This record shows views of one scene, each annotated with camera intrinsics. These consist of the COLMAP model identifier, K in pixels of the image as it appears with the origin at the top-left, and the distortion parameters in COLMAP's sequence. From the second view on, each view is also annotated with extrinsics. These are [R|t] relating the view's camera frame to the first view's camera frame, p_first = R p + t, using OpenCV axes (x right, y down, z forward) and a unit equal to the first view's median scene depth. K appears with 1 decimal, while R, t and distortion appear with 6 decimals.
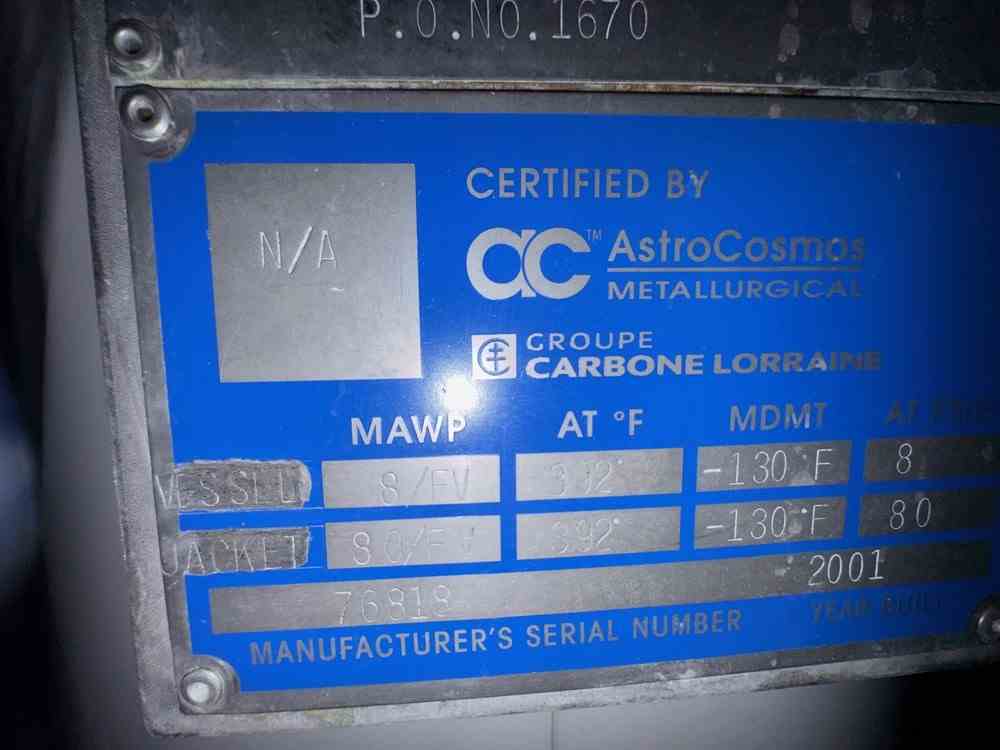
lens RADIAL K [[401.7, 0, 500.0], [0, 401.7, 375.0], [0, 0, 1]] dist [-0.011405, -0.000278]
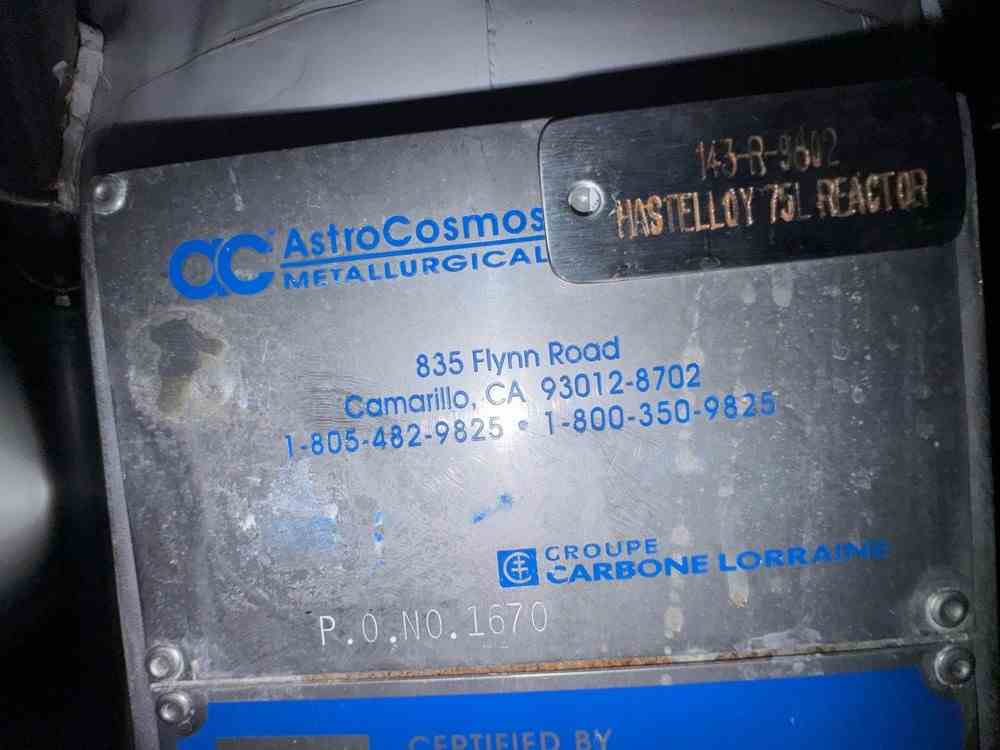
lens RADIAL K [[401.7, 0, 500.0], [0, 401.7, 375.0], [0, 0, 1]] dist [-0.011405, -0.000278]
pose [[0.991860, -0.064387, -0.109852, 0.415344], [0.056097, 0.995455, -0.076958, -1.553163], [0.114307, 0.070169, 0.990964, -0.278763]]
